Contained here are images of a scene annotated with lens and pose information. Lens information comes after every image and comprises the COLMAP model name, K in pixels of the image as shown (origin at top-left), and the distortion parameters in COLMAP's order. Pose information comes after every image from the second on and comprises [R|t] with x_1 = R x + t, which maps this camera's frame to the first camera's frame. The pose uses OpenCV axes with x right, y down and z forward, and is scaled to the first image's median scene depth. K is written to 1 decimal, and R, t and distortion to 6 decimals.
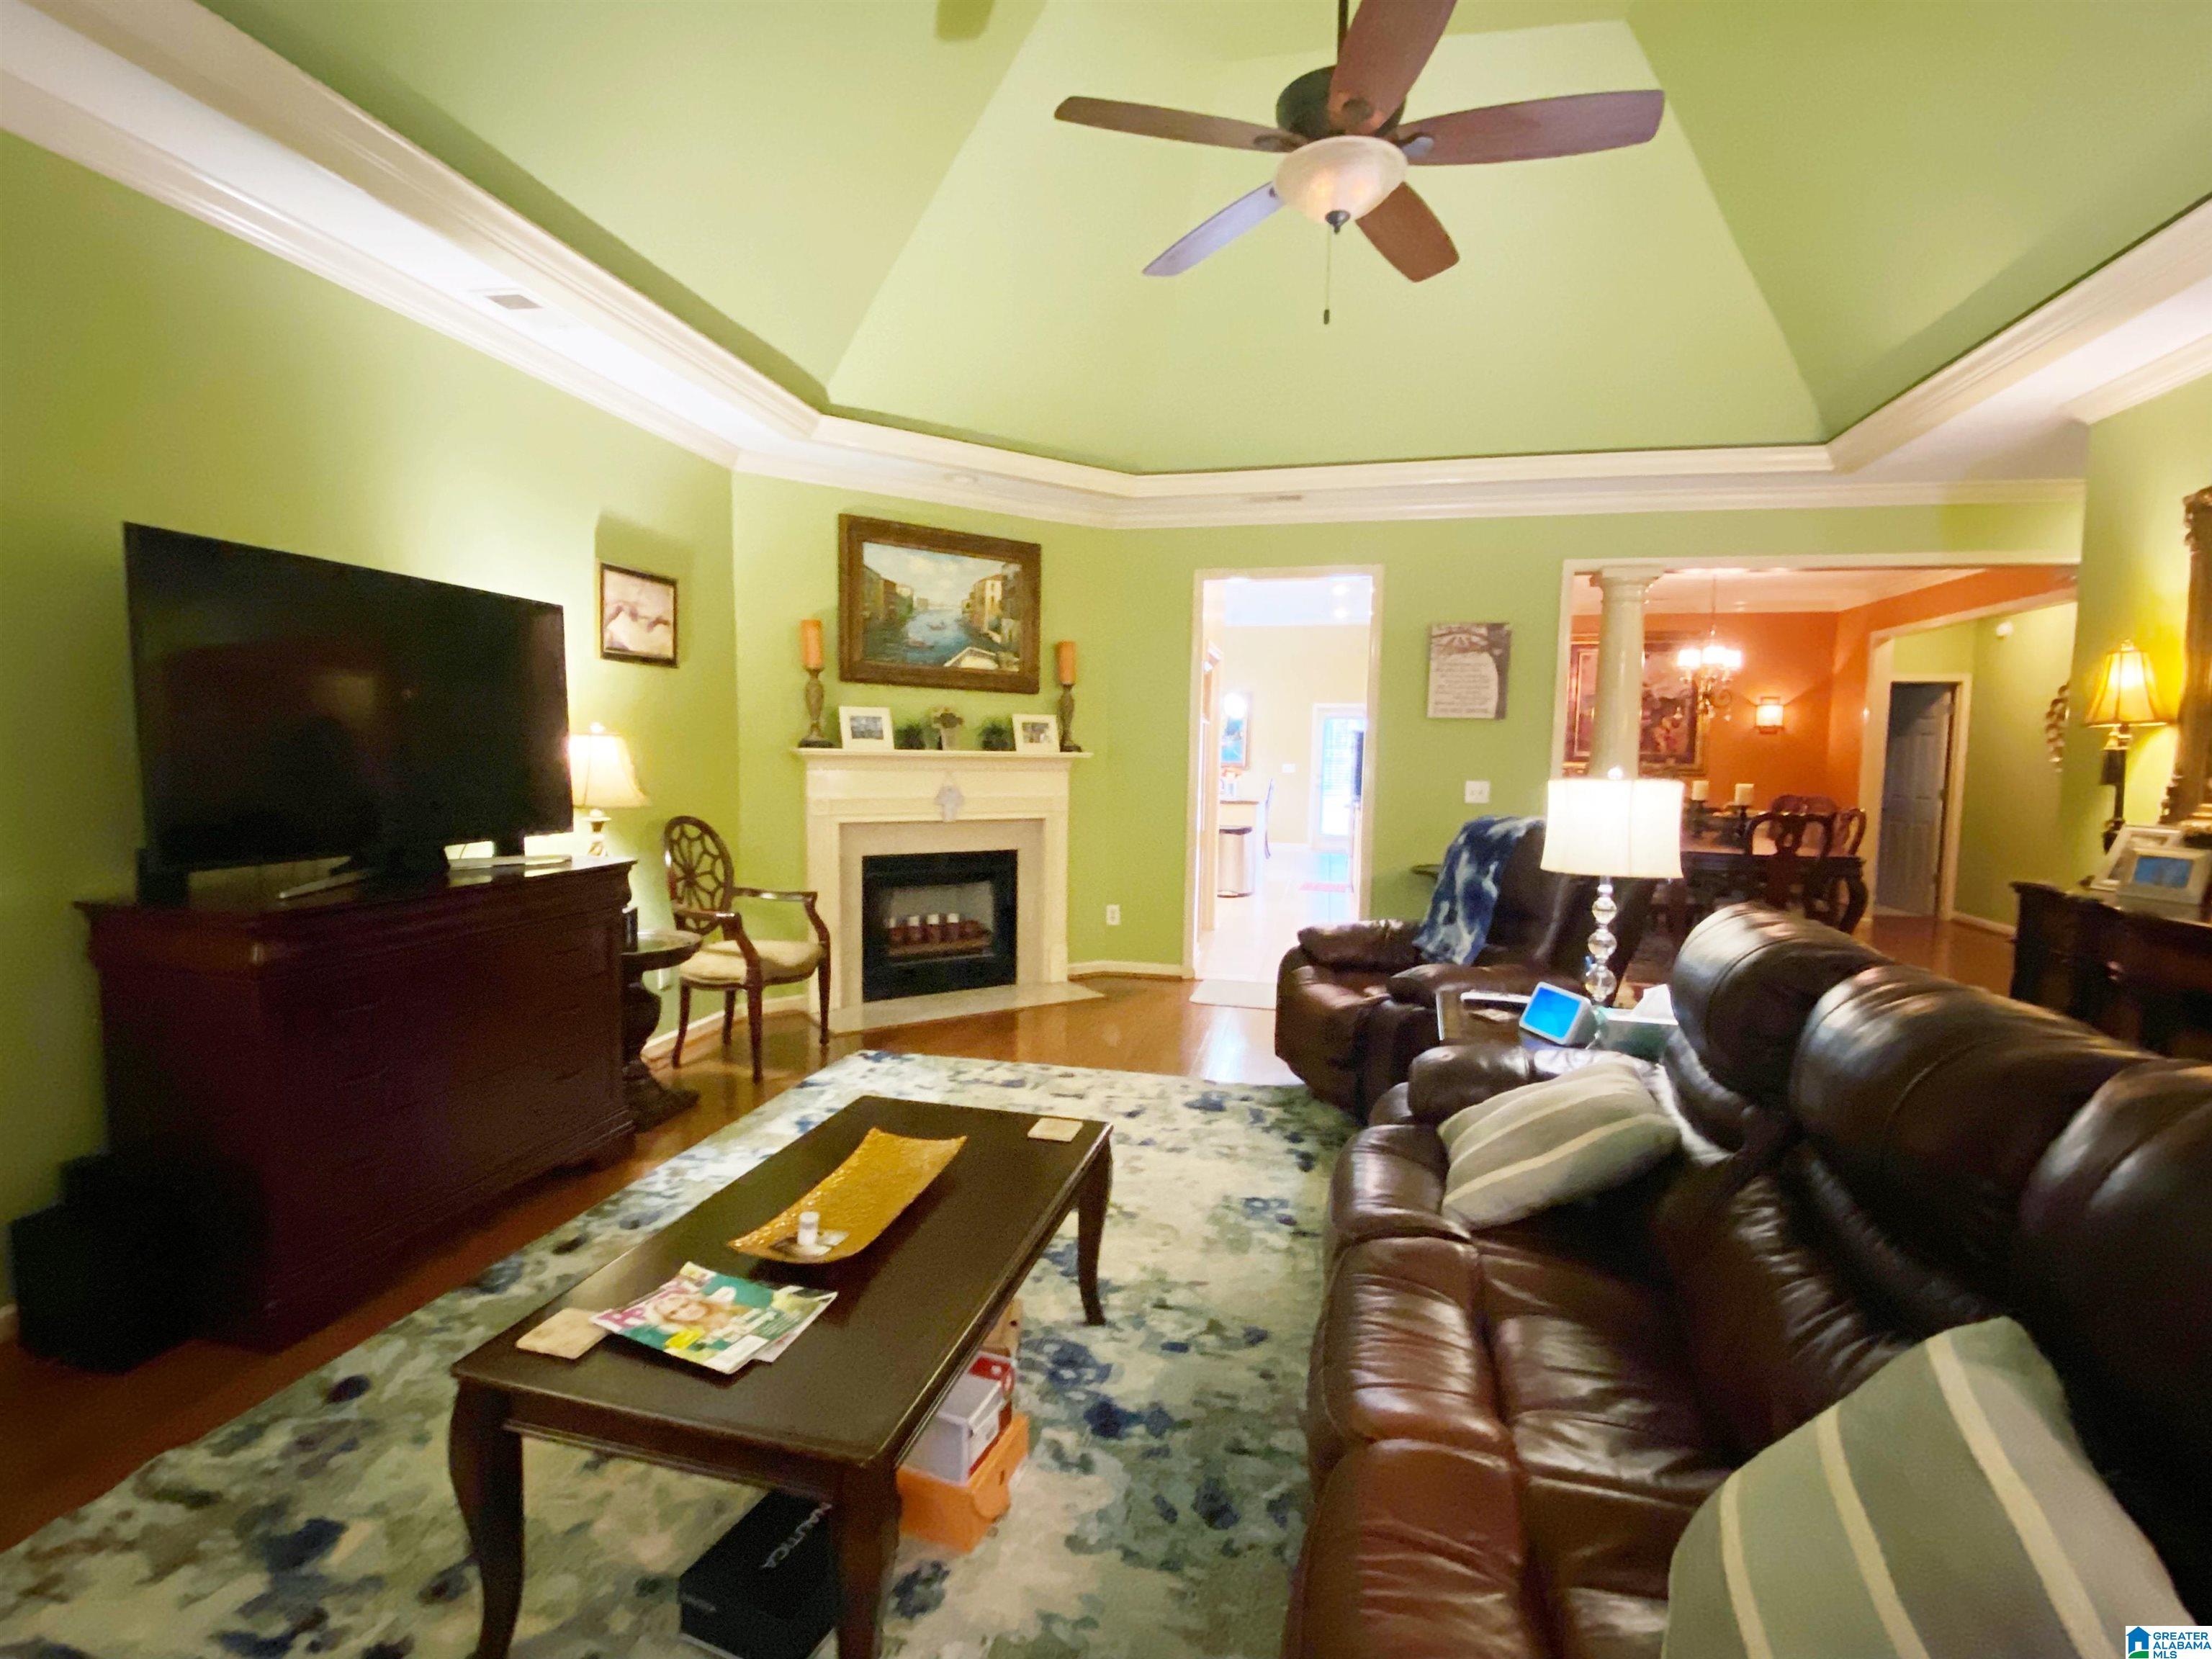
lens RADIAL K [[1041.9, 0, 1106.0], [0, 1041.9, 829.5], [0, 0, 1]] dist [0.060719, -0.062579]
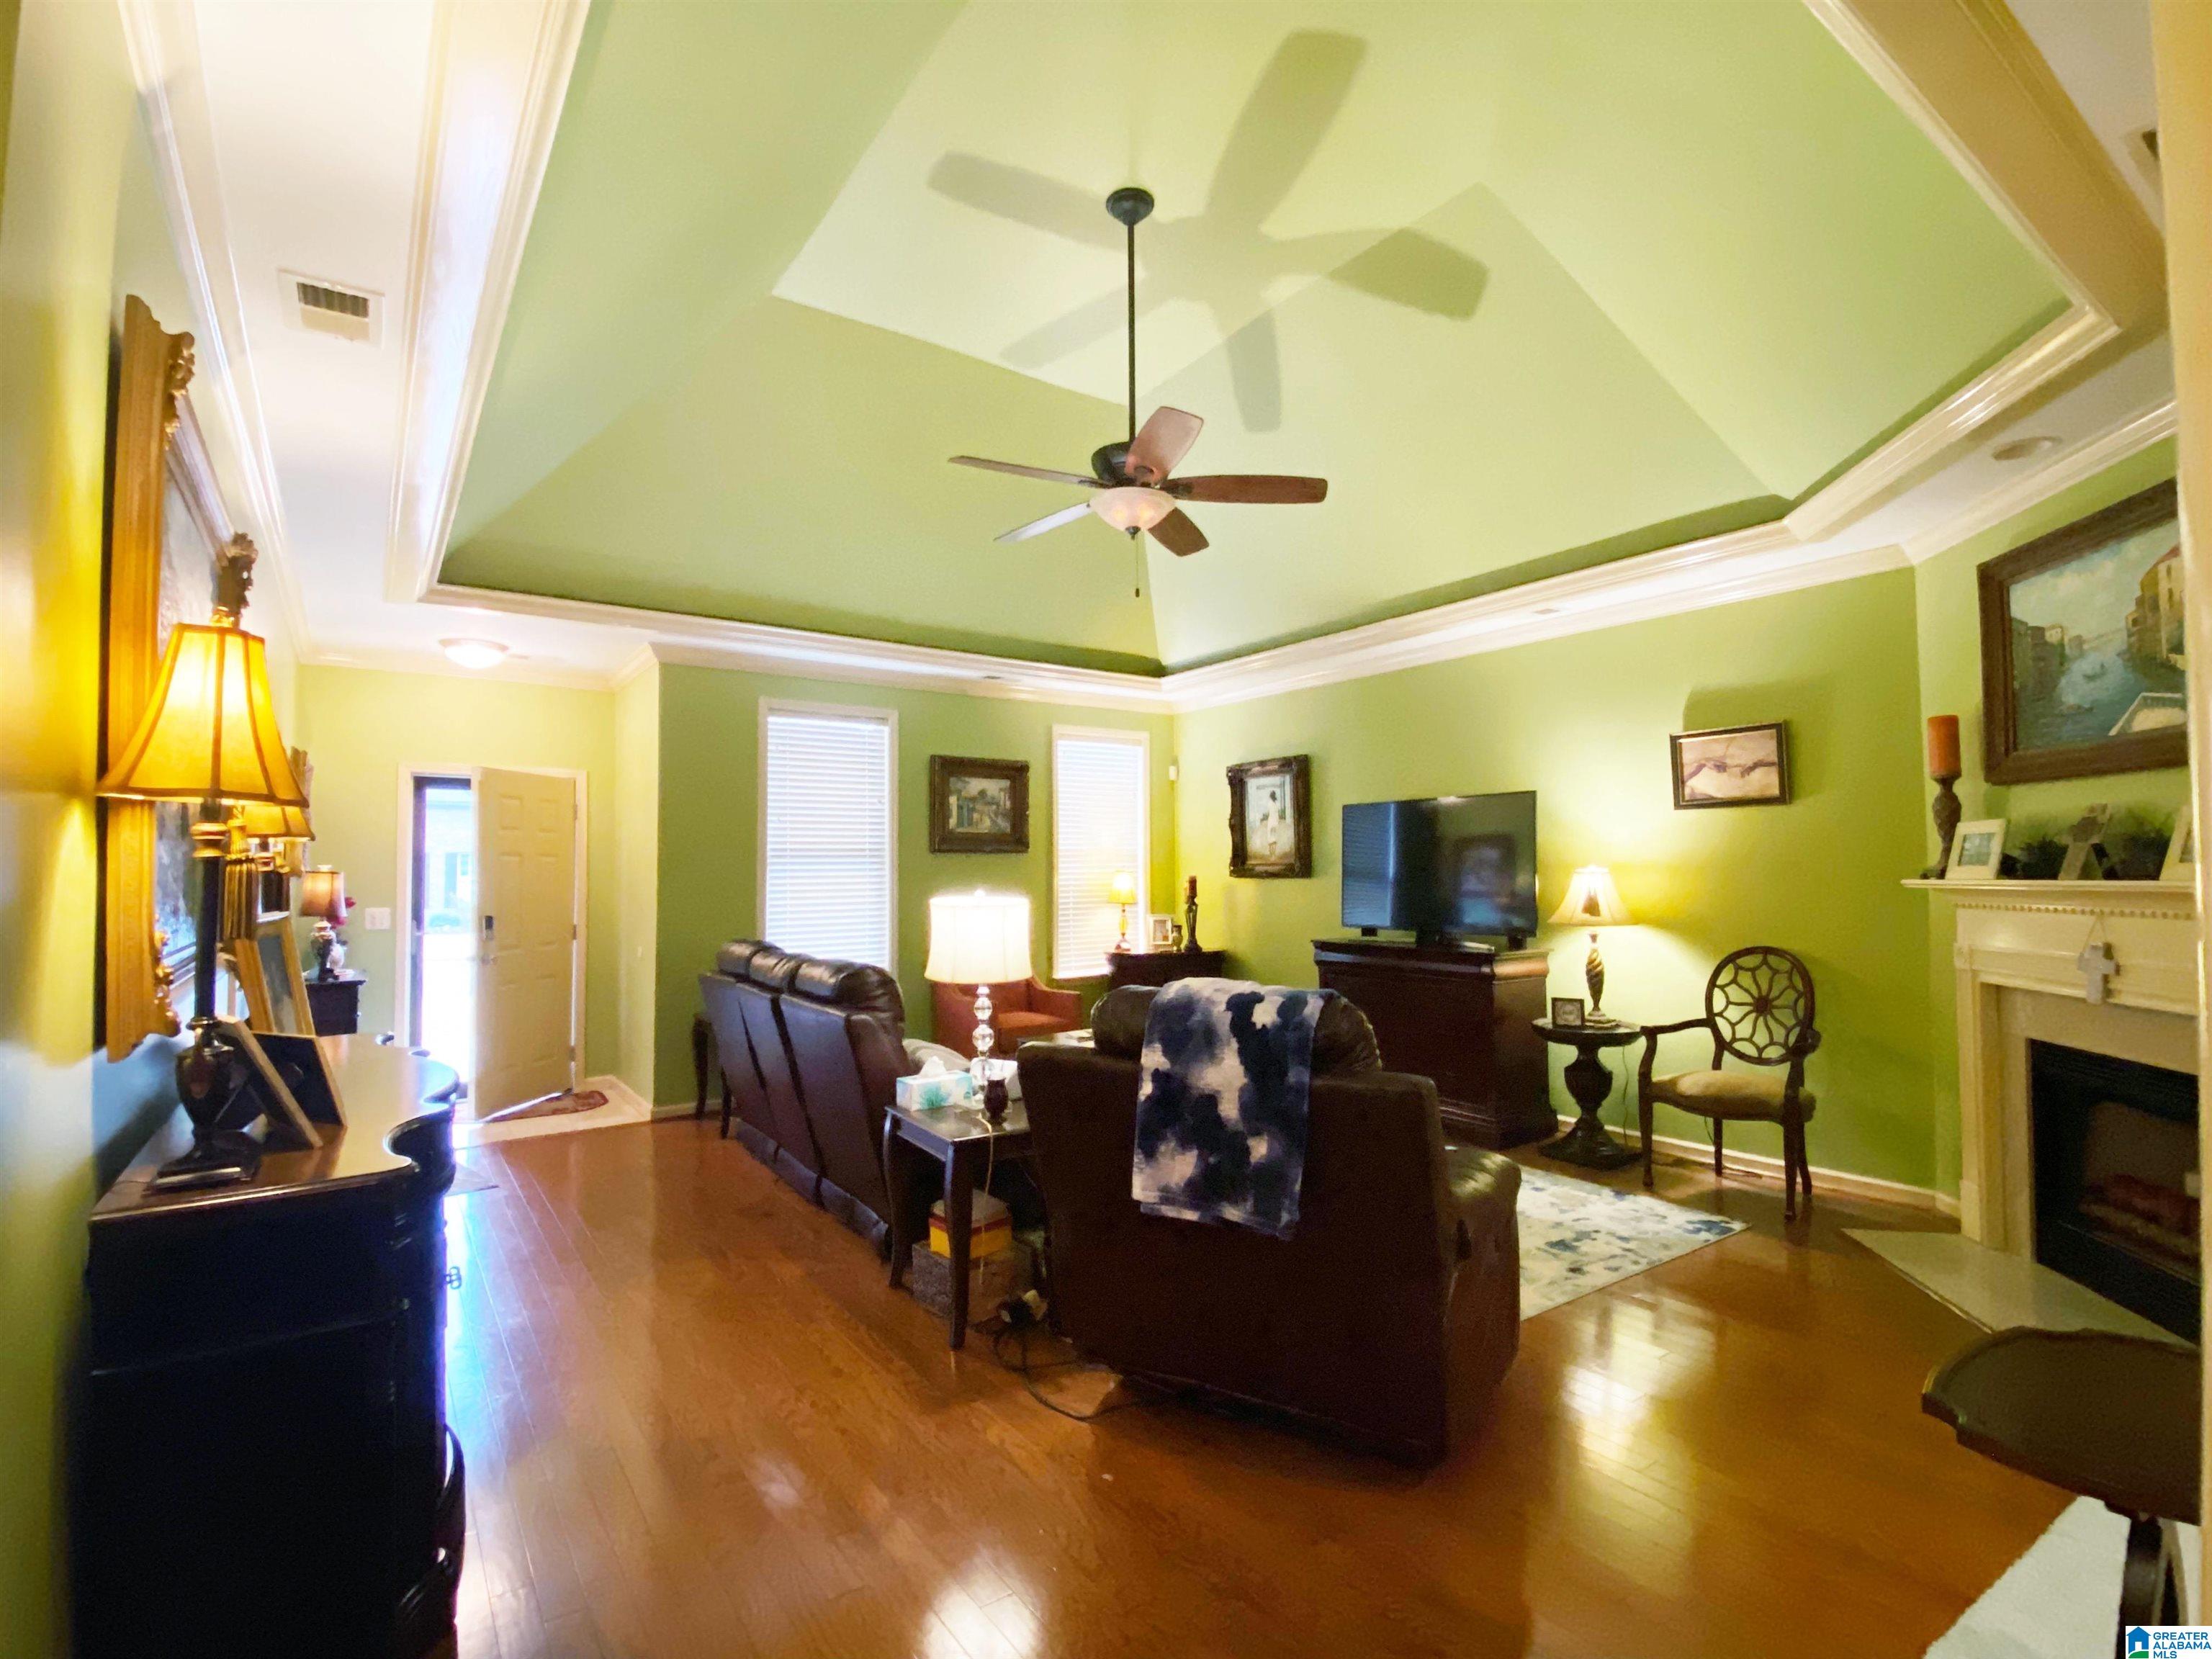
lens RADIAL K [[1023.0, 0, 1112.3], [0, 1023.0, 840.6], [0, 0, 1]] dist [0.000303, -0.027870]
pose [[-0.677532, -0.041498, -0.734322, 0.637359], [-0.066639, 0.997764, 0.005100, -0.064801], [0.732468, 0.052390, -0.678782, 0.985910]]
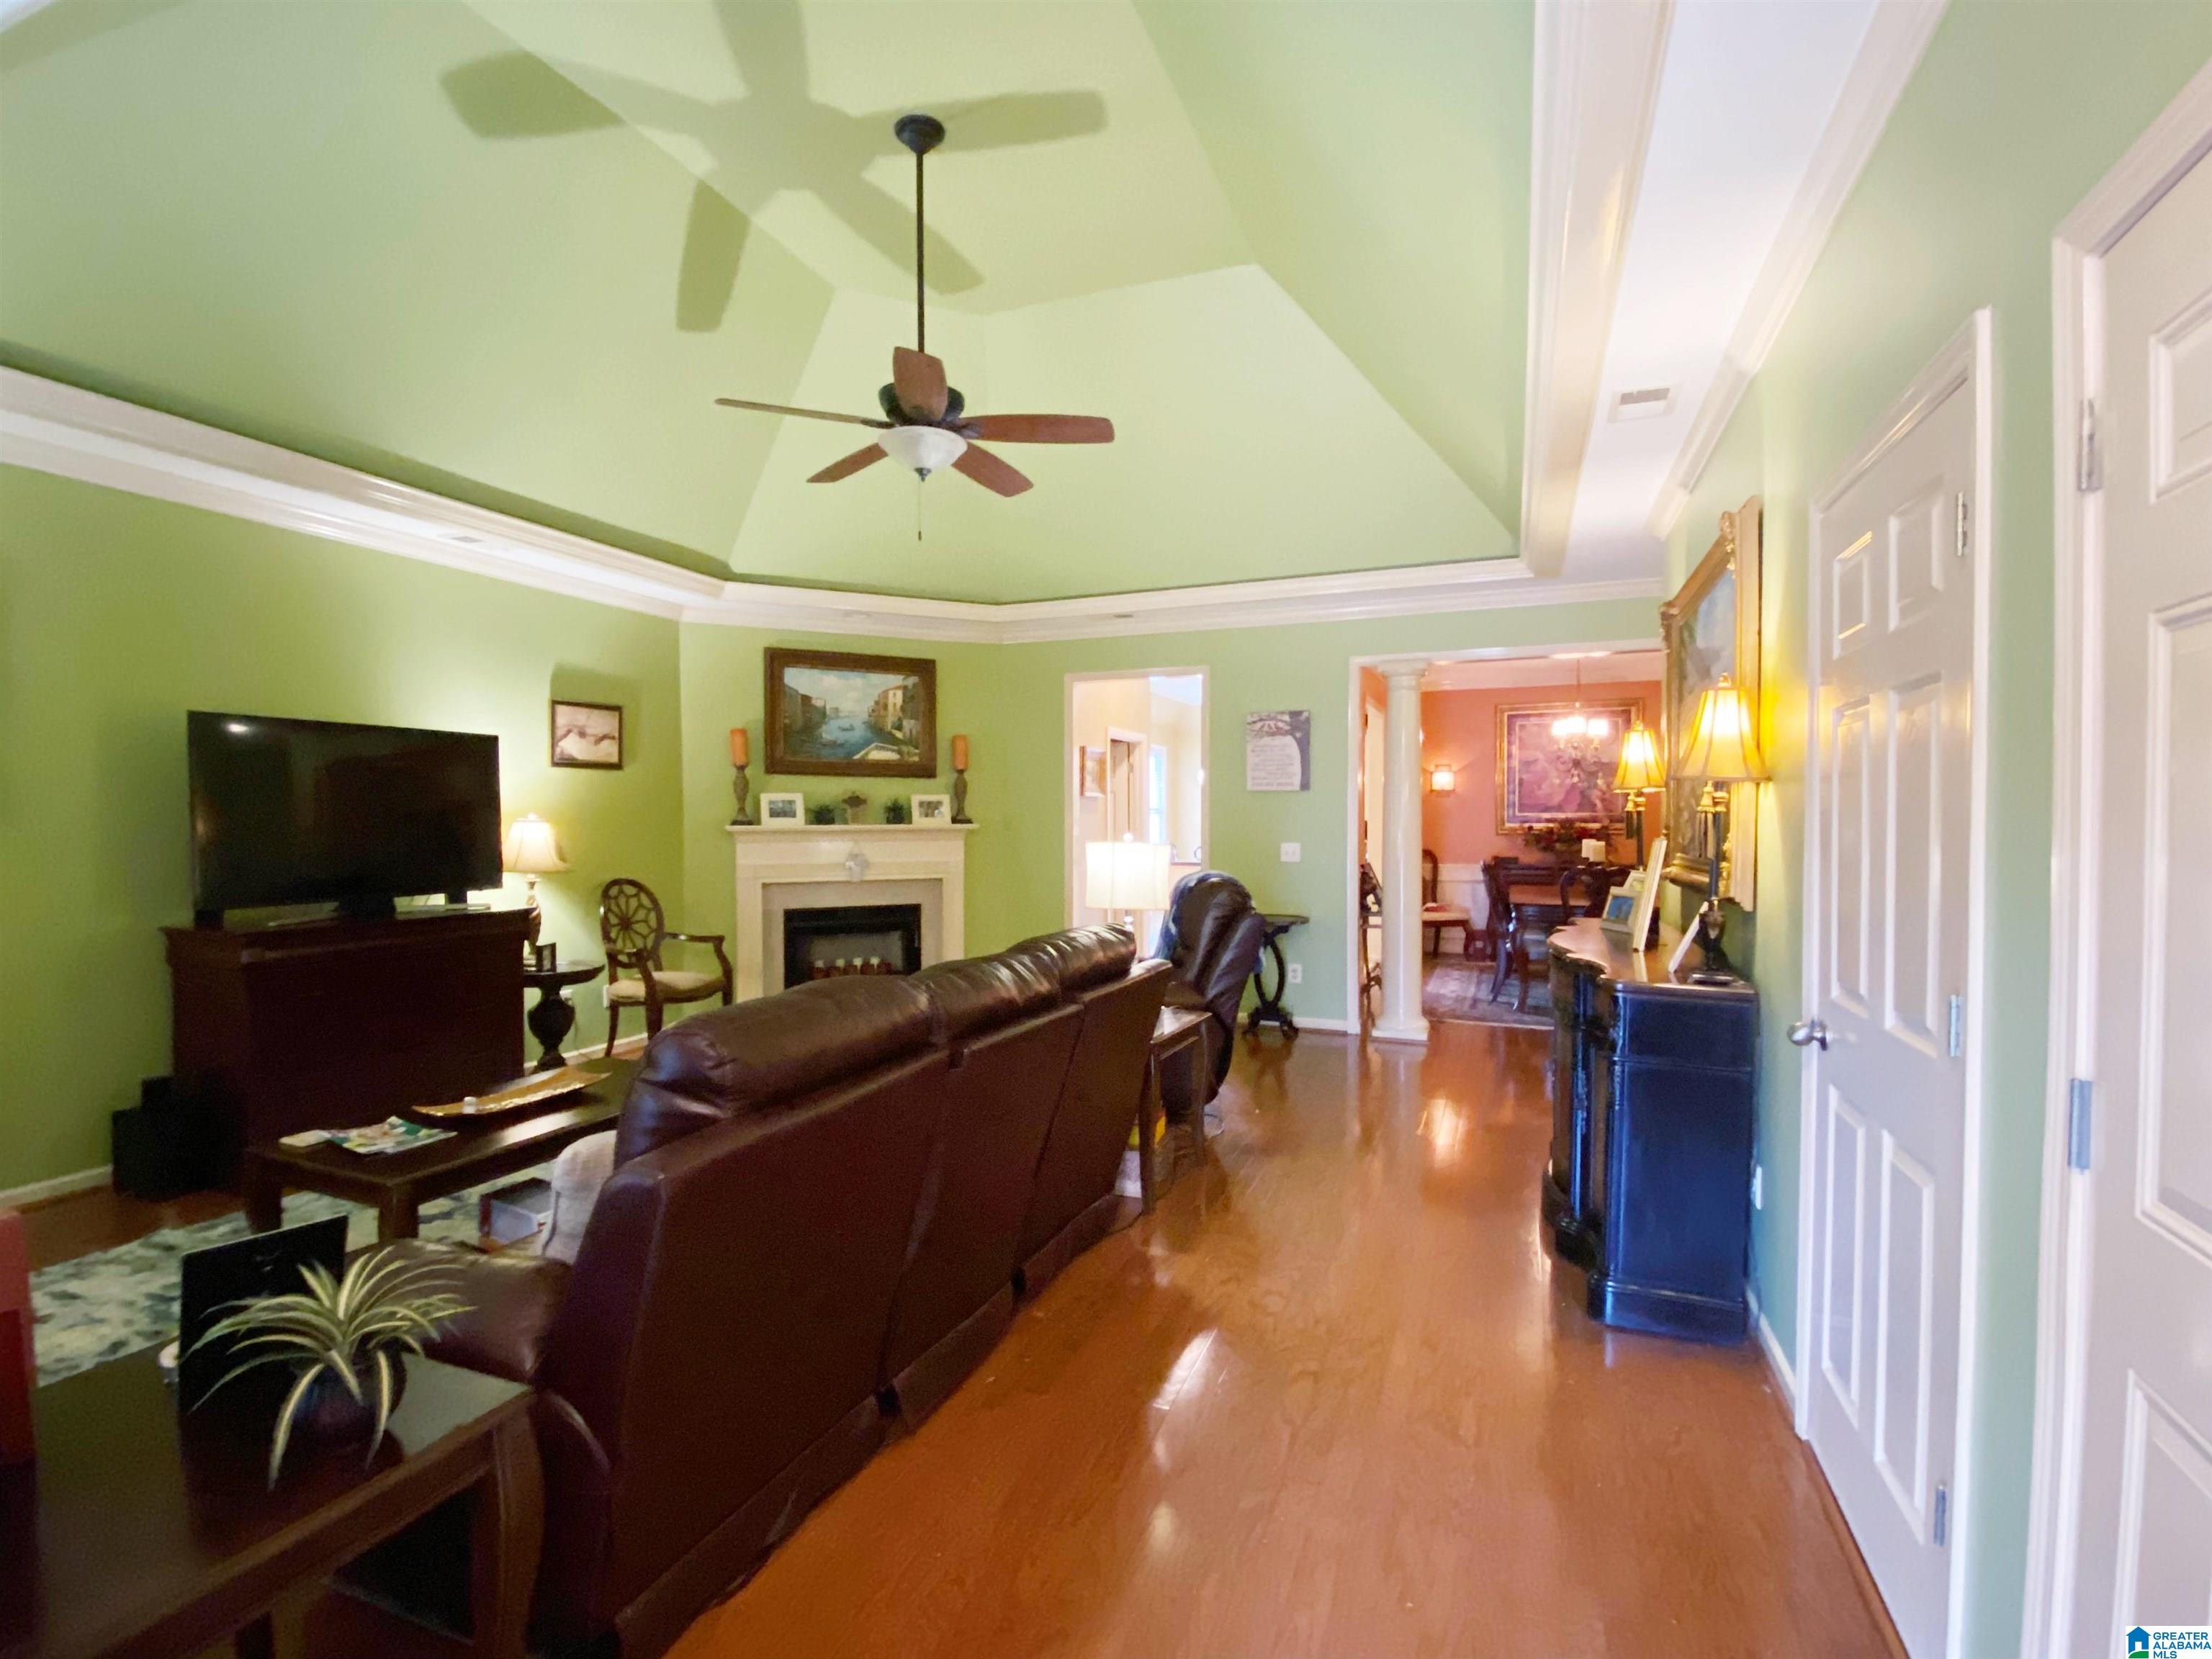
lens RADIAL K [[1041.9, 0, 1106.0], [0, 1041.9, 829.5], [0, 0, 1]] dist [0.060719, -0.062579]
pose [[0.987827, -0.017234, -0.154597, 0.347170], [0.007284, 0.997878, -0.064696, 0.013549], [0.155384, 0.062783, 0.985857, -0.199389]]
